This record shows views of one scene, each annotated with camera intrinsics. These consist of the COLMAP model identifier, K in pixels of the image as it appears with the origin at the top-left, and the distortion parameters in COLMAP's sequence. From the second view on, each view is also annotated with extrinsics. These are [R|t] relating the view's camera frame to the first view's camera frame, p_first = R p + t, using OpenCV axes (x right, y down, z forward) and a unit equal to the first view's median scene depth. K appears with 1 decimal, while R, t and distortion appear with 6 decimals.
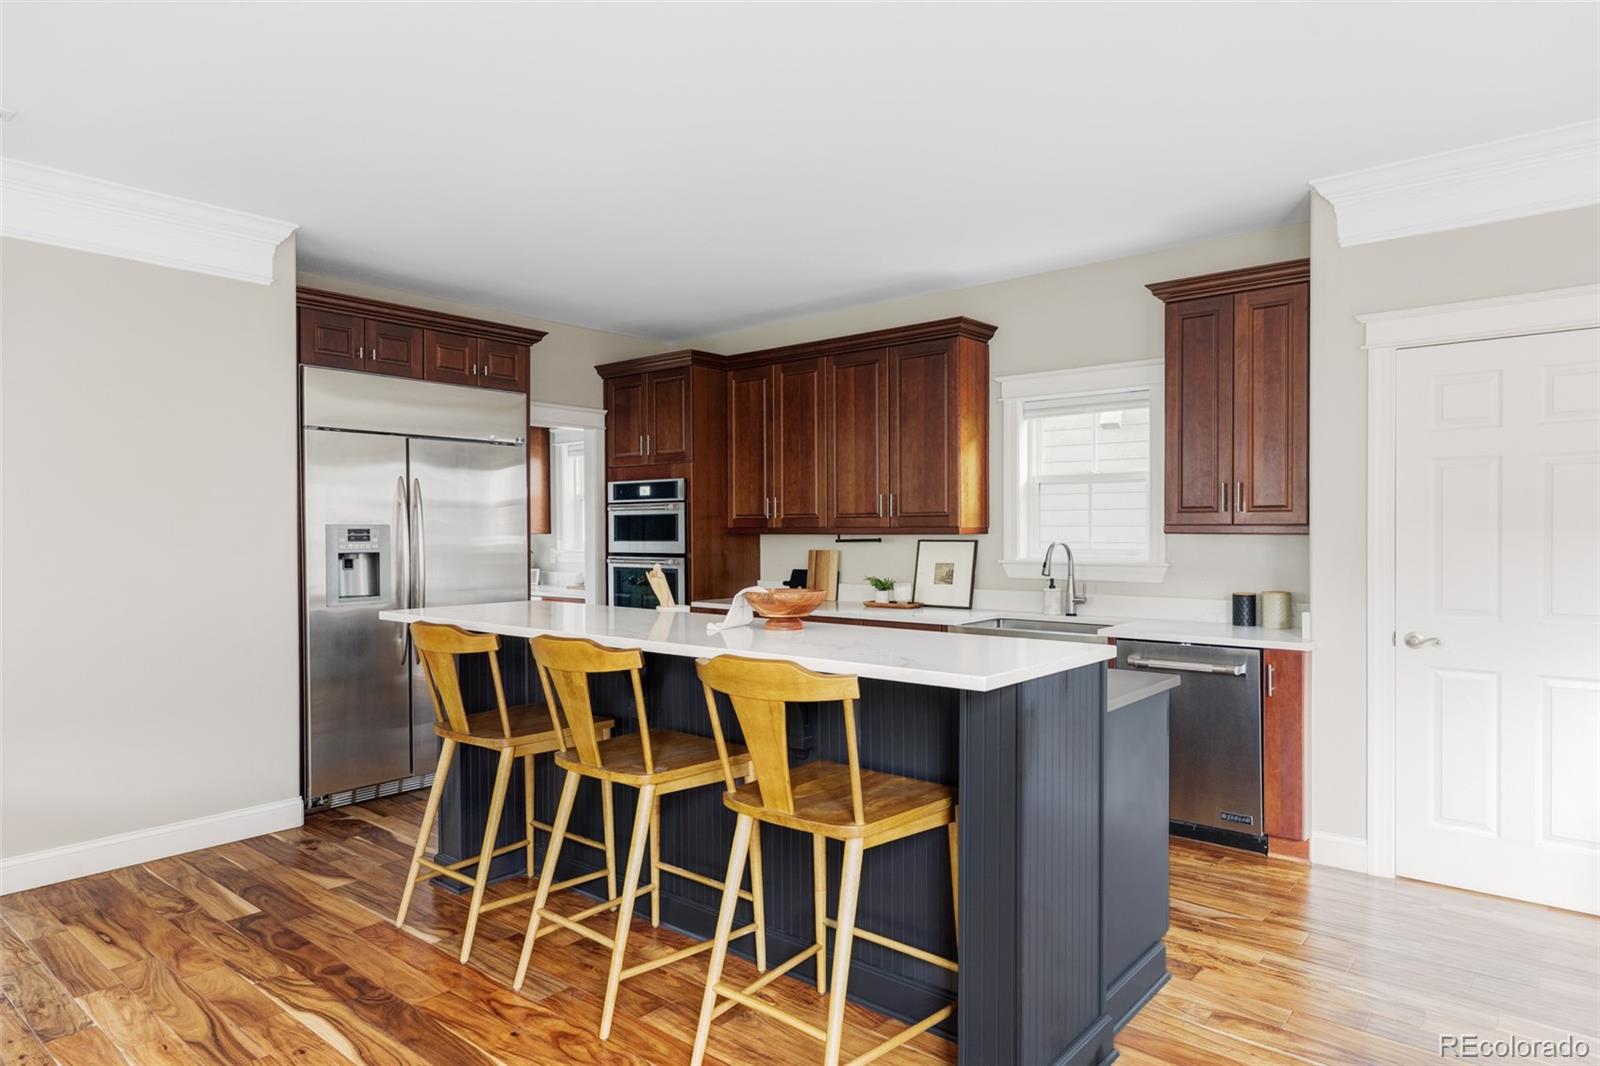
lens RADIAL K [[948.8, 0, 803.9], [0, 948.8, 535.5], [0, 0, 1]] dist [0.000214, 0.002177]
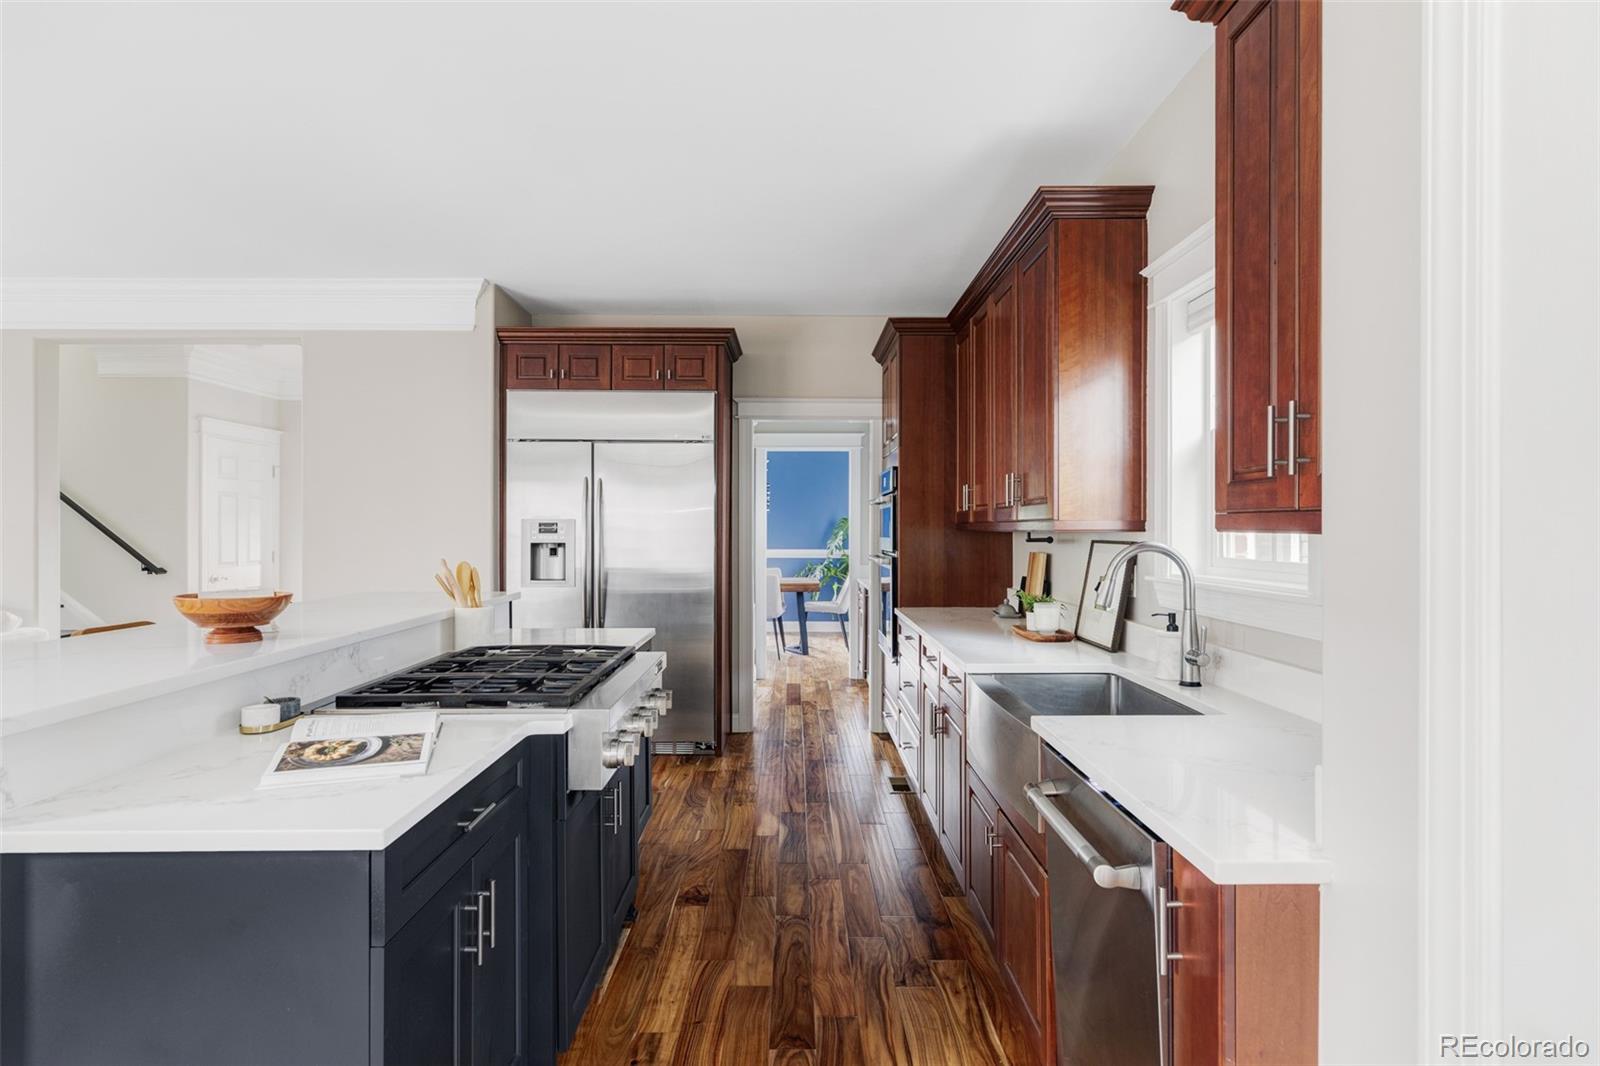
lens RADIAL K [[846.0, 0, 801.7], [0, 846.0, 532.3], [0, 0, 1]] dist [0.012136, -0.004877]
pose [[0.645828, 0.007524, -0.763445, 0.540355], [-0.010952, 0.999940, 0.000591, 0.000882], [0.763404, 0.007980, 0.645872, 0.558519]]
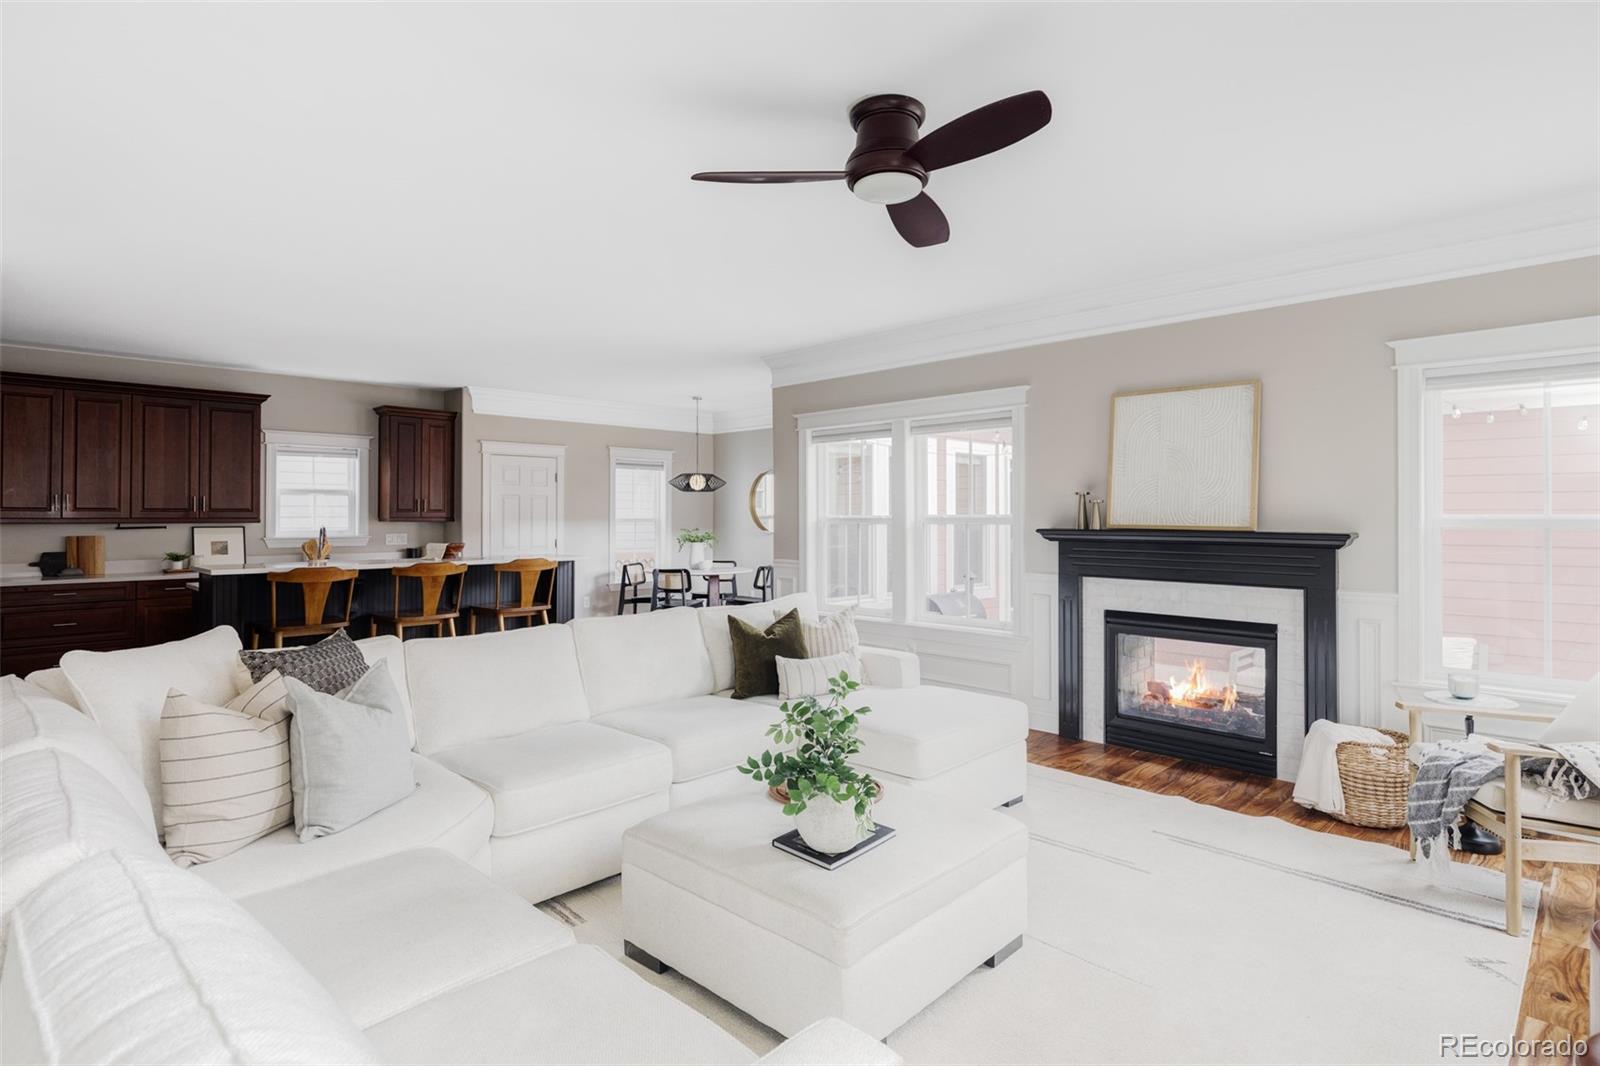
lens RADIAL K [[819.3, 0, 800.8], [0, 819.3, 509.4], [0, 0, 1]] dist [-0.001986, -0.001249]
pose [[0.075354, 0.014928, 0.997045, -1.335809], [0.009267, 0.999834, -0.015670, 0.007349], [-0.997114, 0.010421, 0.075204, -0.065298]]
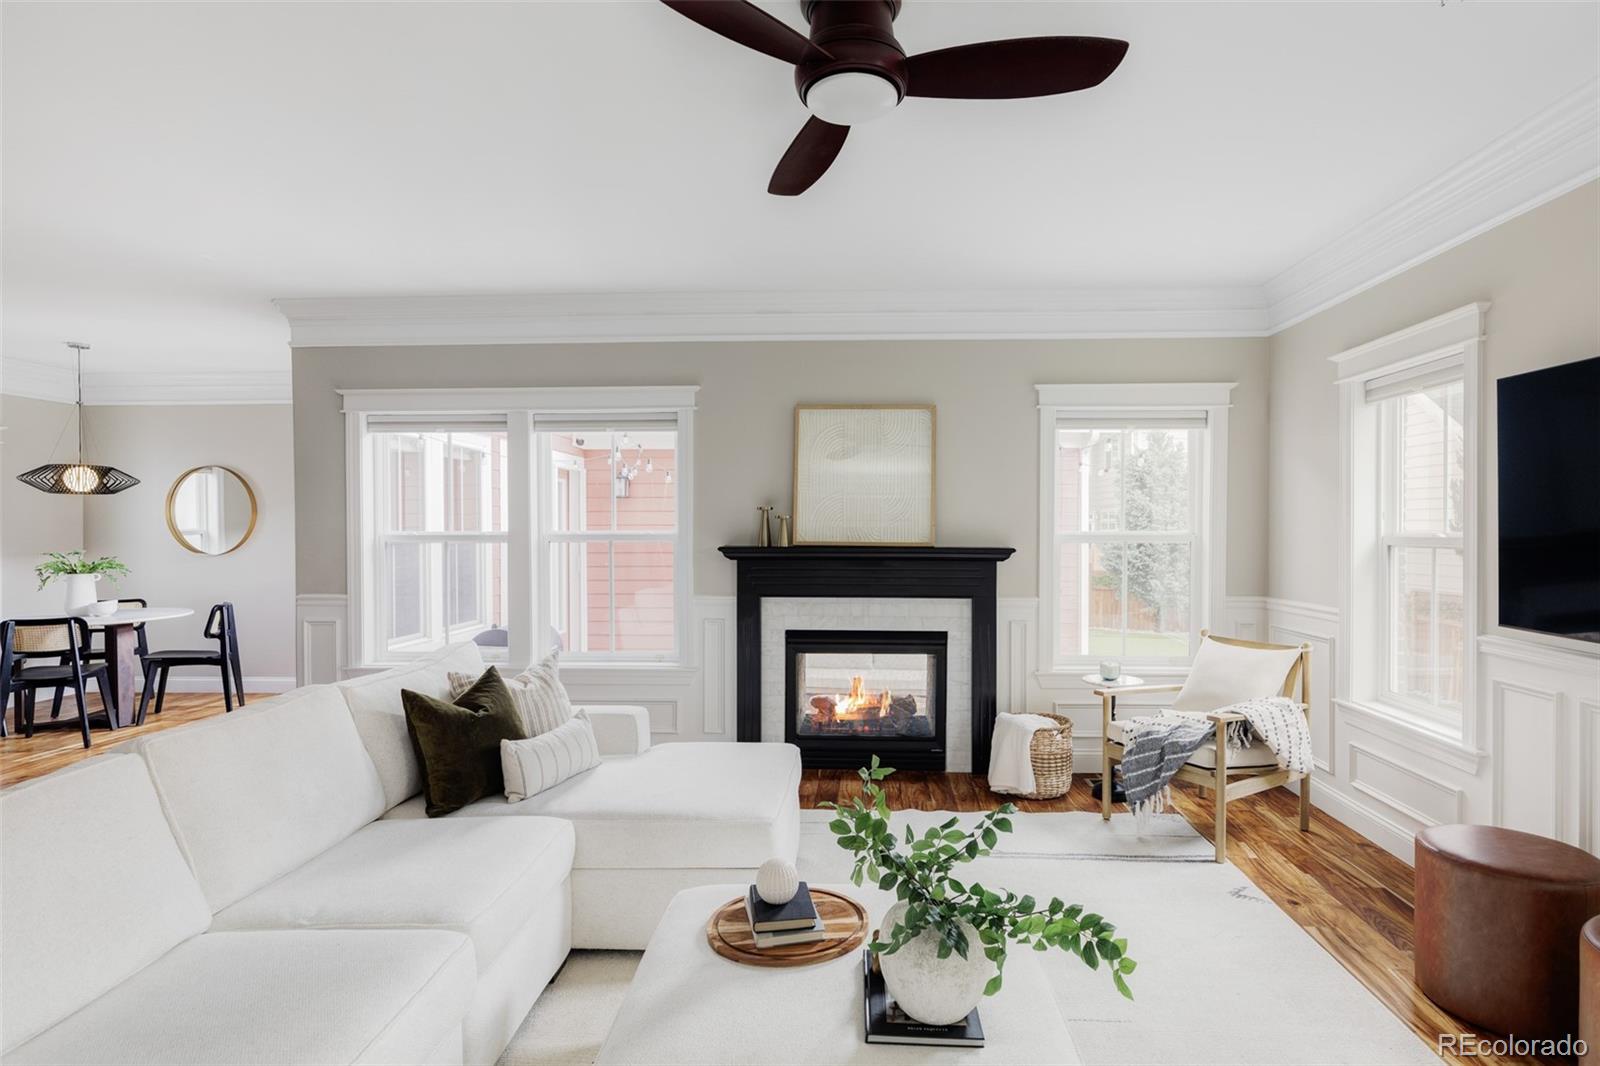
lens RADIAL K [[819.3, 0, 819.5], [0, 819.3, 540.4], [0, 0, 1]] dist [-0.001986, -0.001249]
pose [[-0.616752, -0.004573, 0.787144, -1.068995], [0.012796, 0.999793, 0.015835, -0.003051], [-0.787053, 0.019838, -0.616566, 0.218984]]
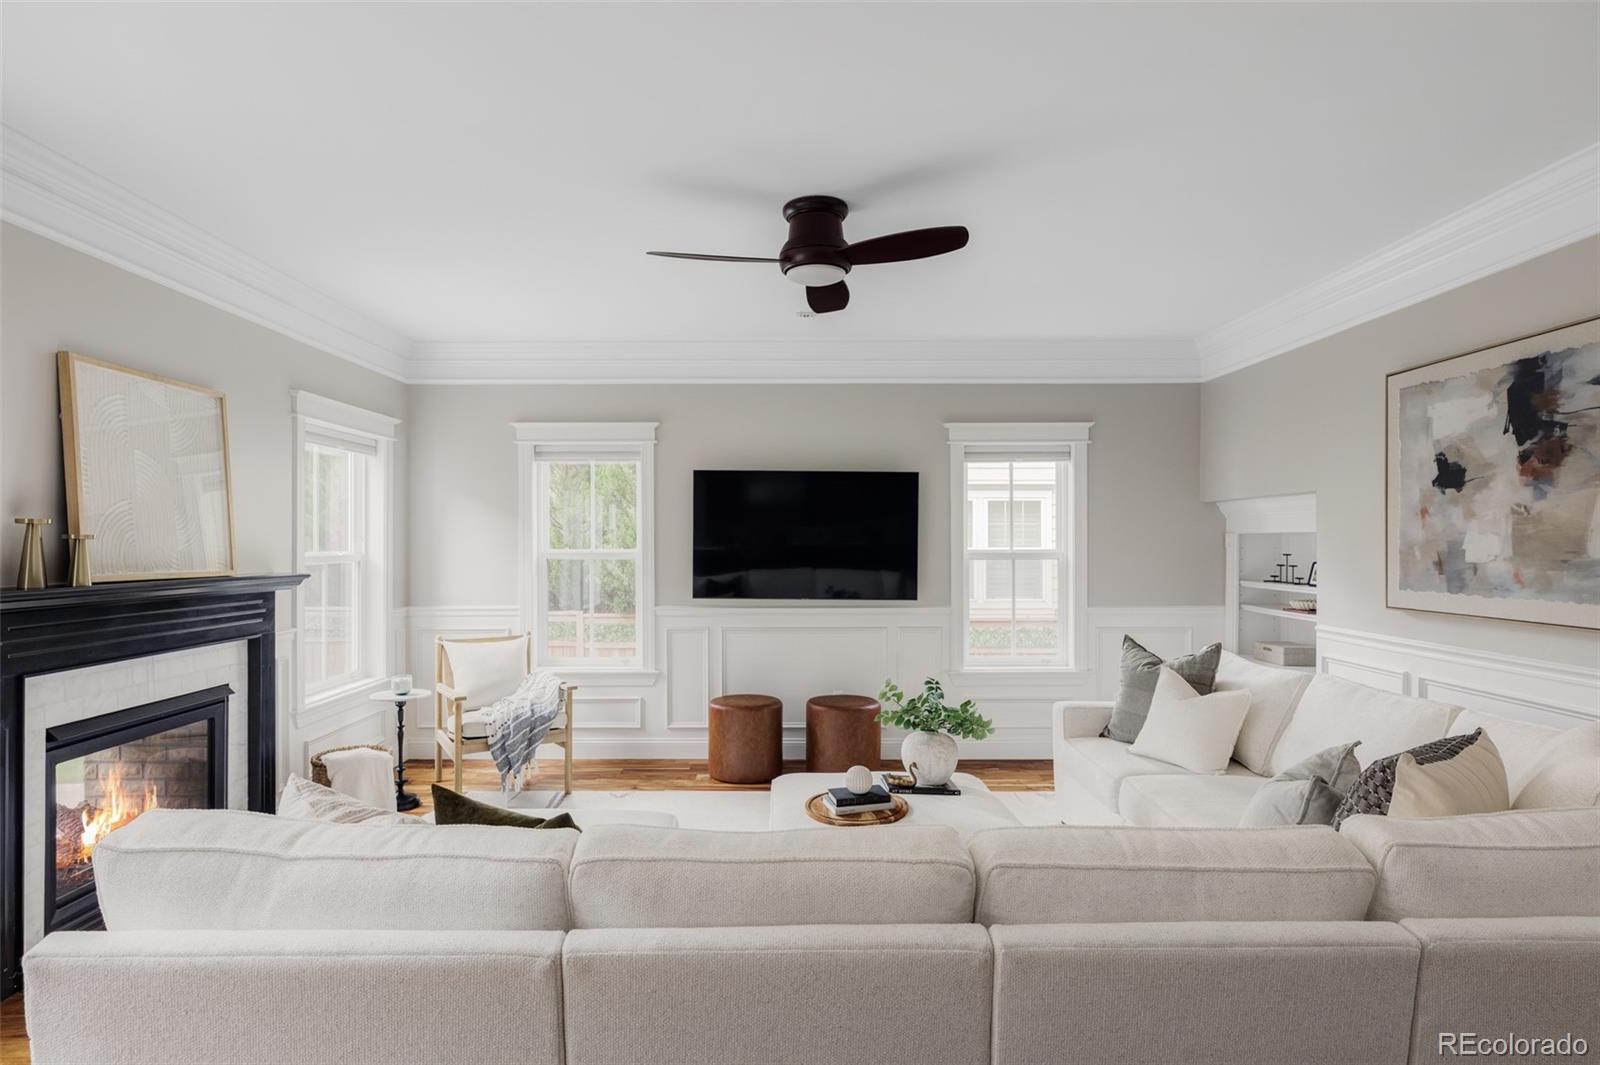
lens RADIAL K [[846.0, 0, 801.6], [0, 846.0, 539.7], [0, 0, 1]] dist [0.012136, -0.004877]
pose [[-0.751405, 0.009849, -0.659768, -0.237574], [0.002621, 0.999925, 0.011941, -0.019965], [0.659836, 0.007244, -0.751375, 0.455691]]
